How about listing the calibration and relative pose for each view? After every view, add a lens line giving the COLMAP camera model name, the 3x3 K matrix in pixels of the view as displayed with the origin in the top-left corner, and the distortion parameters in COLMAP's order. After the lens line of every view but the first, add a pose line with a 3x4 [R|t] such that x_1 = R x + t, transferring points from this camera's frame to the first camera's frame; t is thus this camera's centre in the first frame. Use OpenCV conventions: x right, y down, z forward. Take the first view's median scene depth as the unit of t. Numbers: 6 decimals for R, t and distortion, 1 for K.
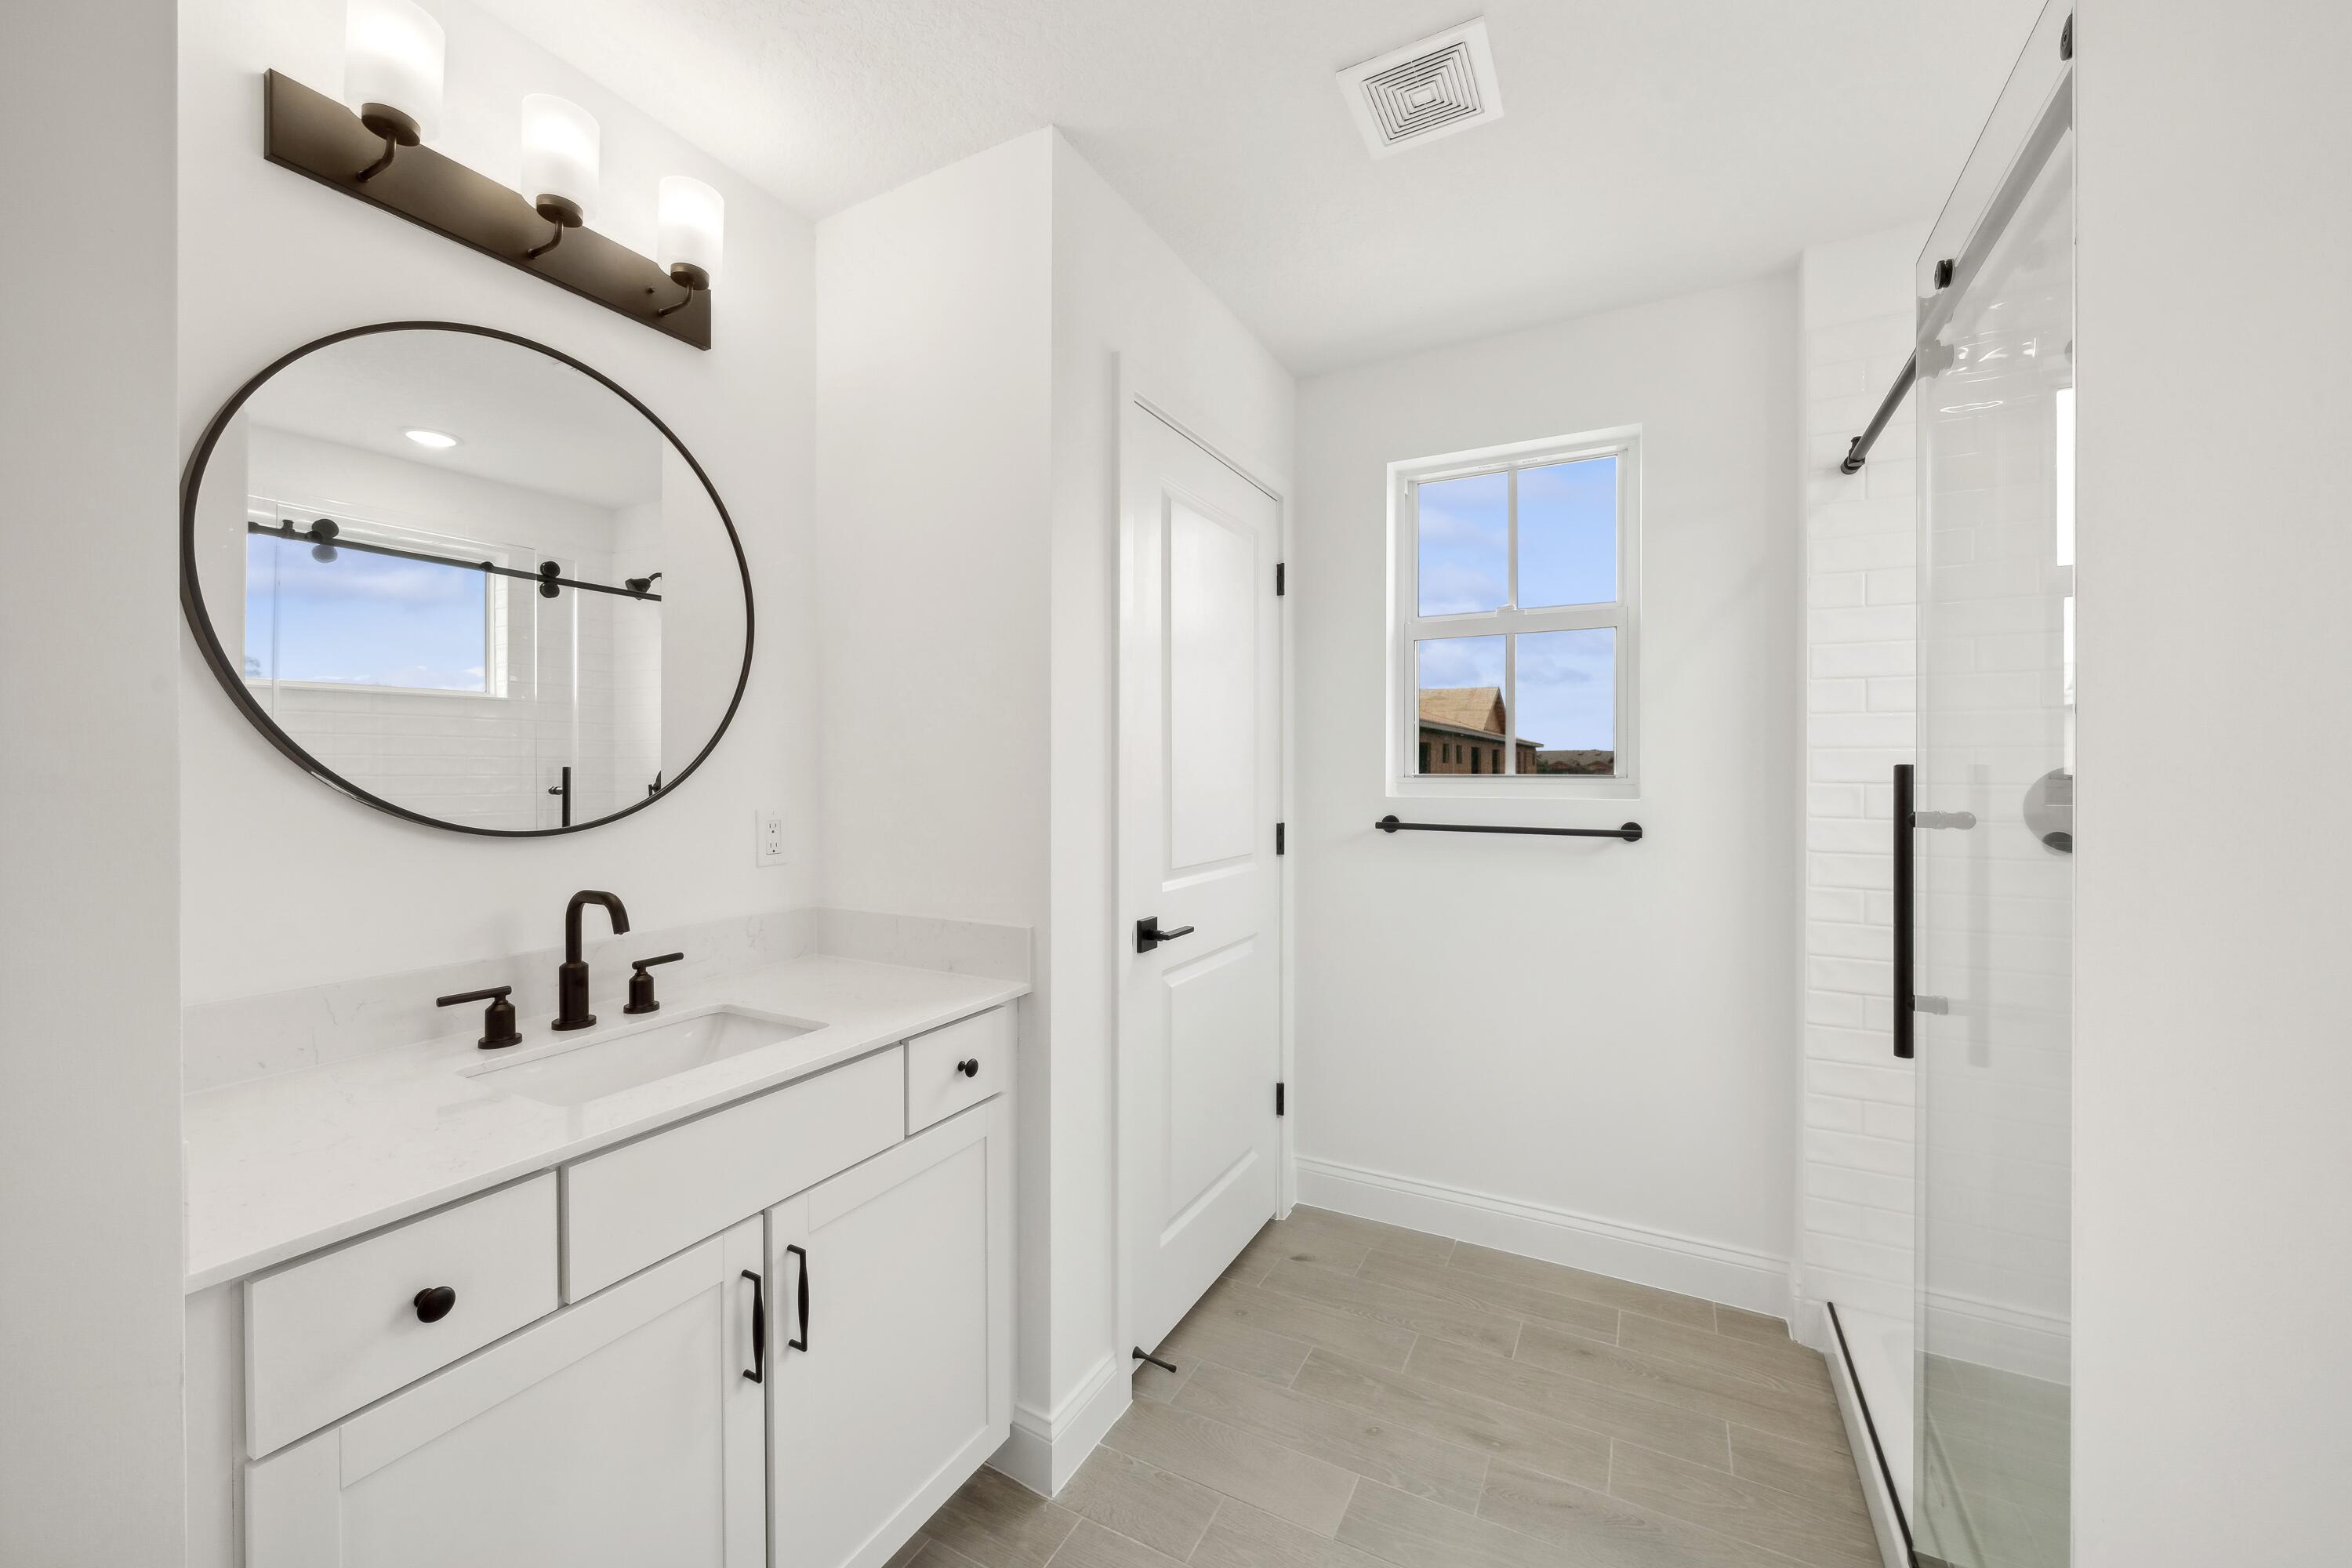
lens RADIAL K [[886.6, 0, 1176.0], [0, 886.6, 784.0], [0, 0, 1]] dist [-0.000498, -0.000022]
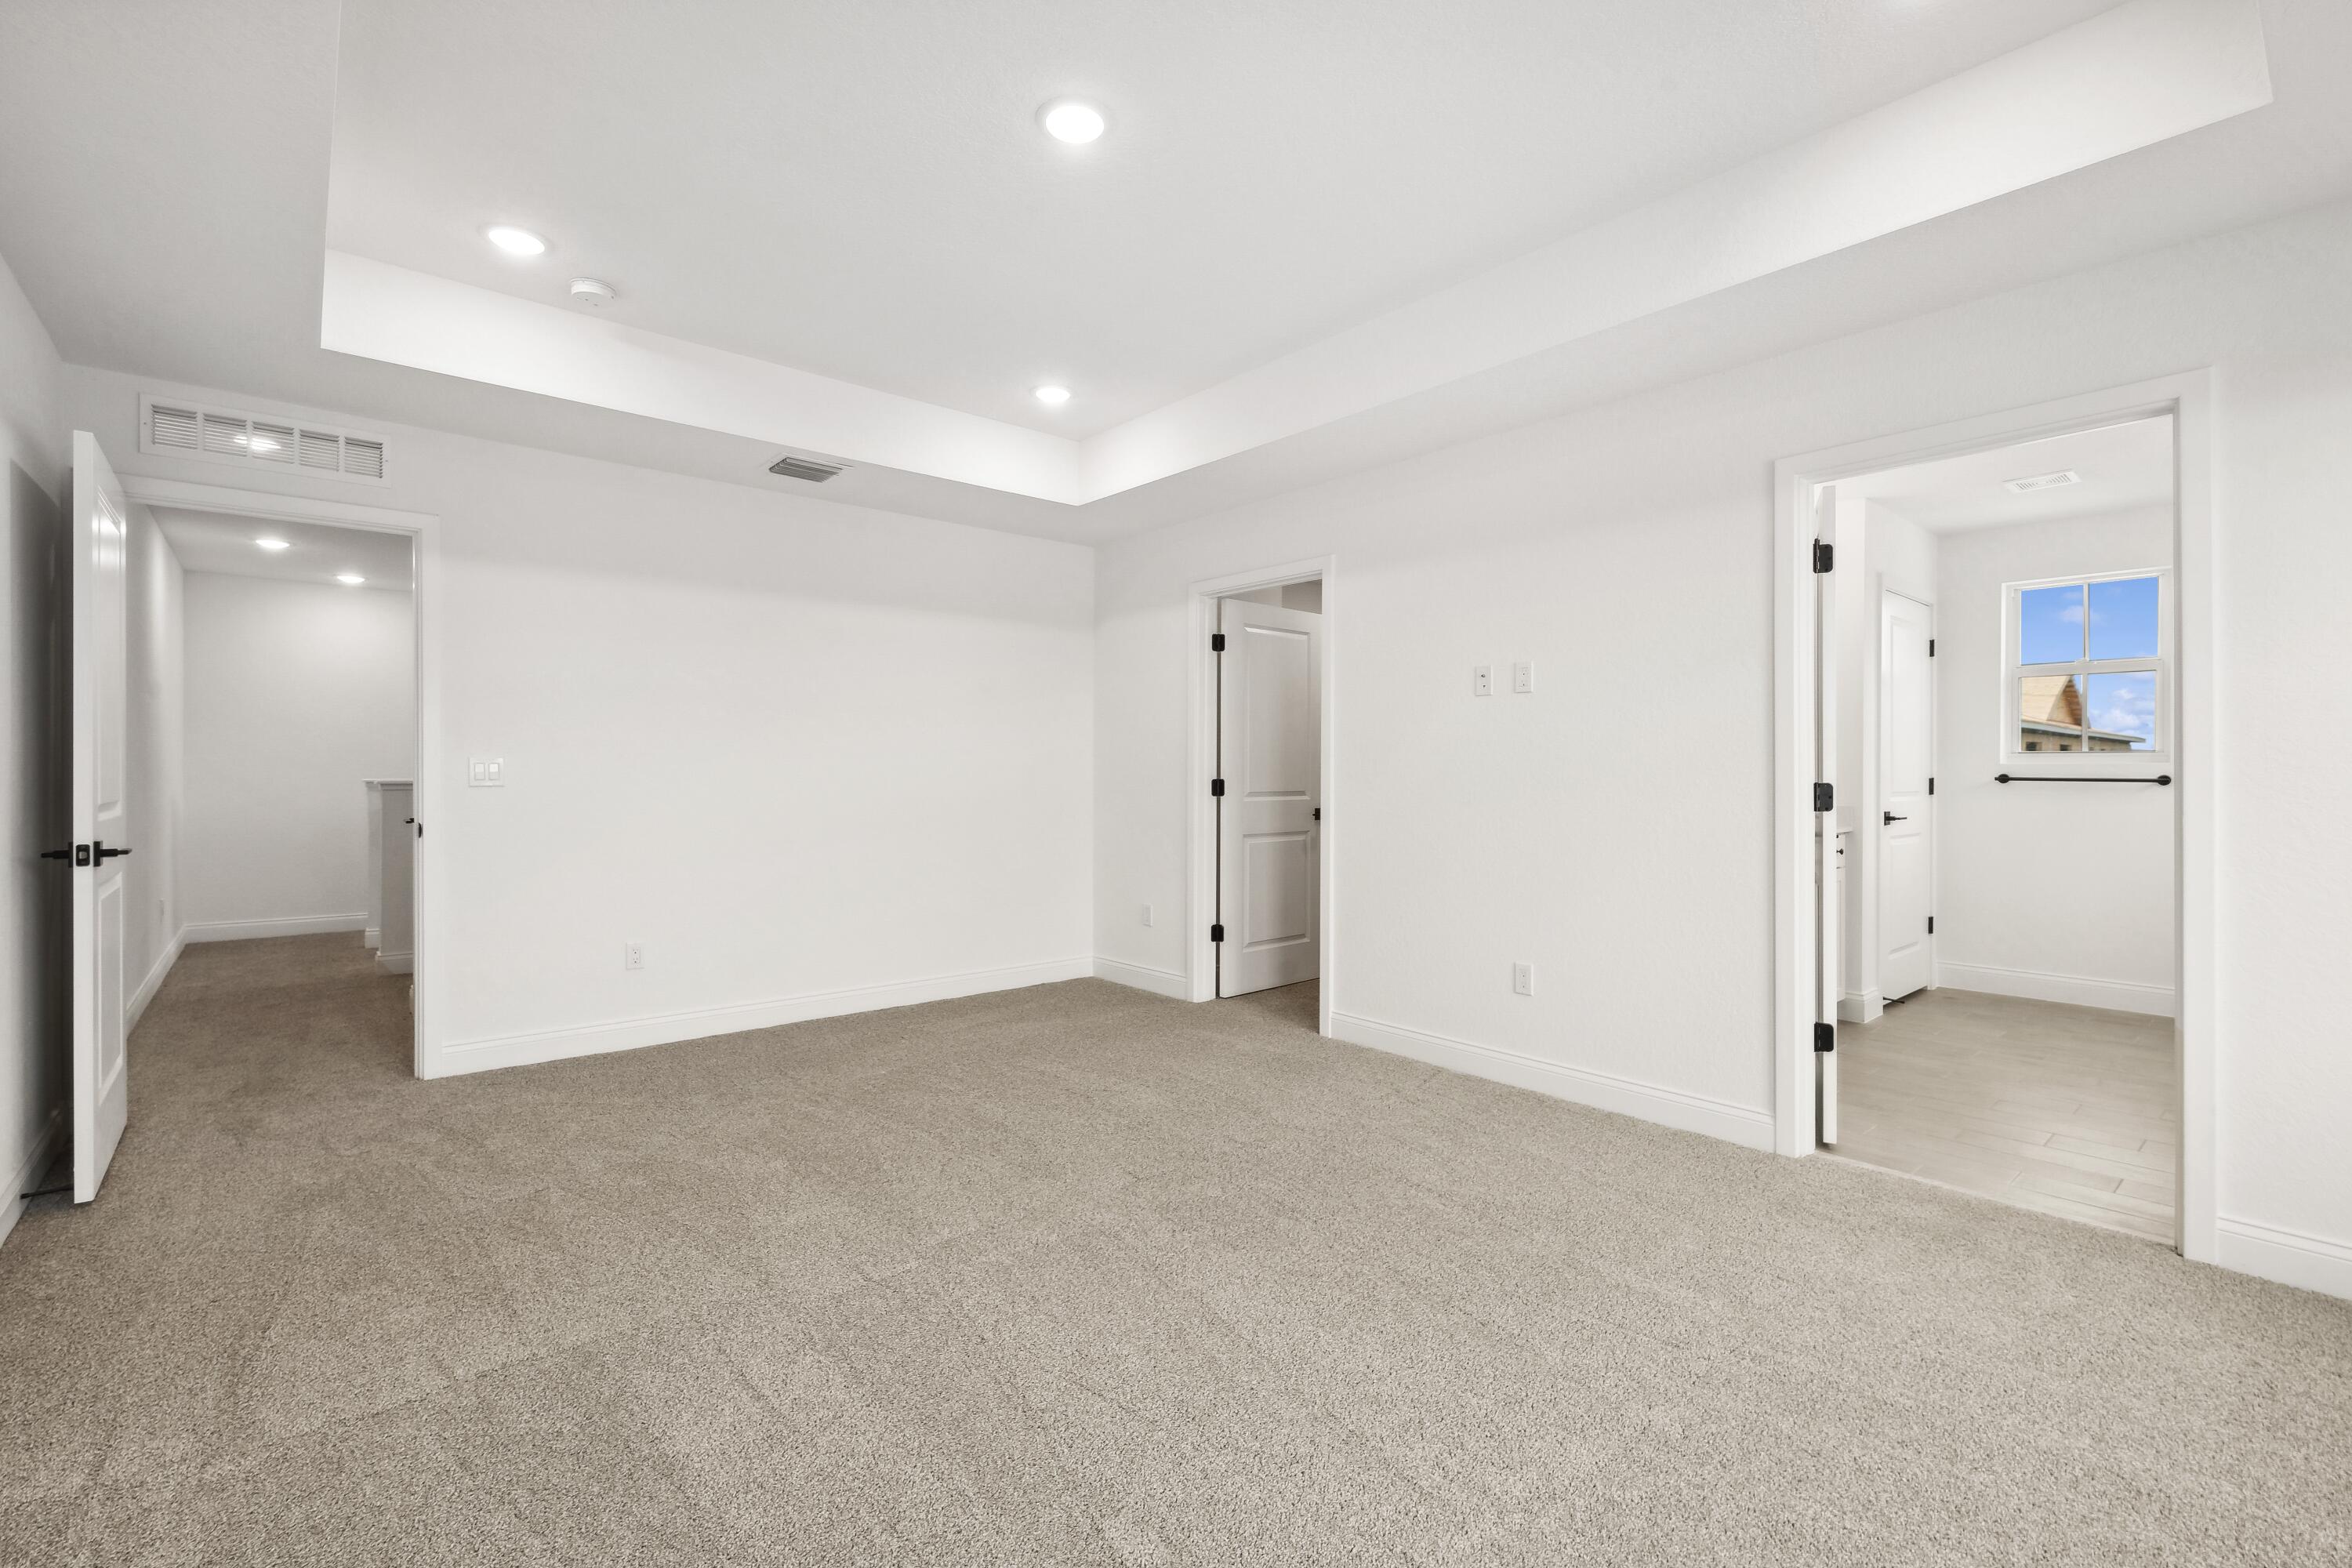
lens RADIAL K [[1032.7, 0, 1176.0], [0, 1032.7, 784.0], [0, 0, 1]] dist [-0.001086, -0.000104]
pose [[0.934778, 0.004620, -0.355202, -0.608347], [-0.007190, 0.999957, -0.005915, 0.082460], [0.355159, 0.008083, 0.934771, -1.629698]]
